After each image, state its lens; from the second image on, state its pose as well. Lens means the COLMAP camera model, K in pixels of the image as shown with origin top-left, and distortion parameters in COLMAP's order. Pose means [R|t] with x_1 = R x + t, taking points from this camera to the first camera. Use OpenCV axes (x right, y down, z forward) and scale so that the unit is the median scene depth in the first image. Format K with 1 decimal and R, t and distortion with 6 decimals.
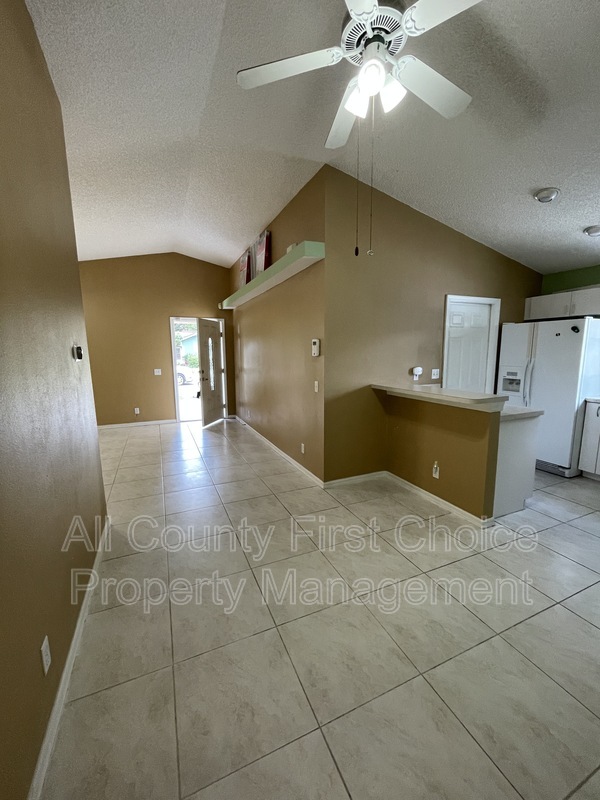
lens RADIAL K [[326.3, 0, 301.6], [0, 326.3, 399.3], [0, 0, 1]] dist [-0.001858, -0.000635]
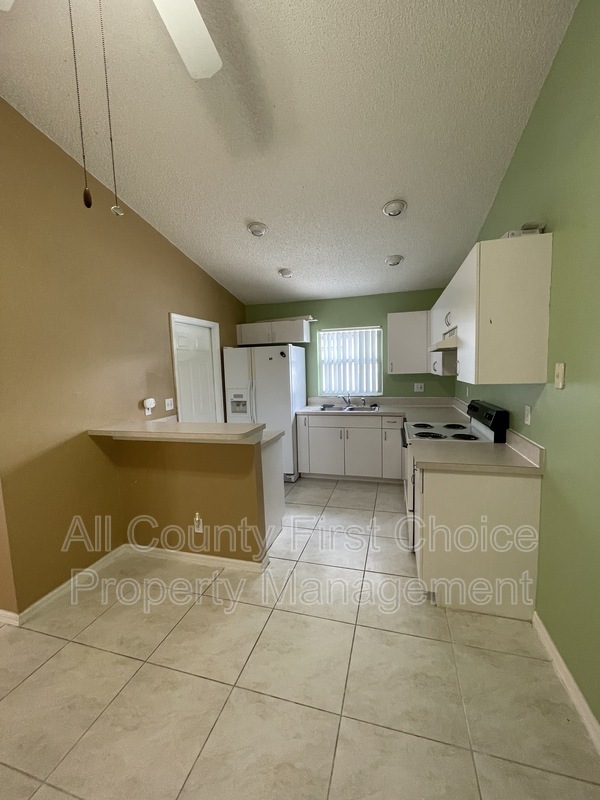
lens RADIAL K [[326.3, 0, 302.3], [0, 326.3, 398.3], [0, 0, 1]] dist [-0.001858, -0.000635]
pose [[0.639357, -0.089006, 0.763741, -0.013983], [0.139963, 0.990155, -0.001776, -0.045112], [-0.756064, 0.108031, 0.645520, 0.199915]]
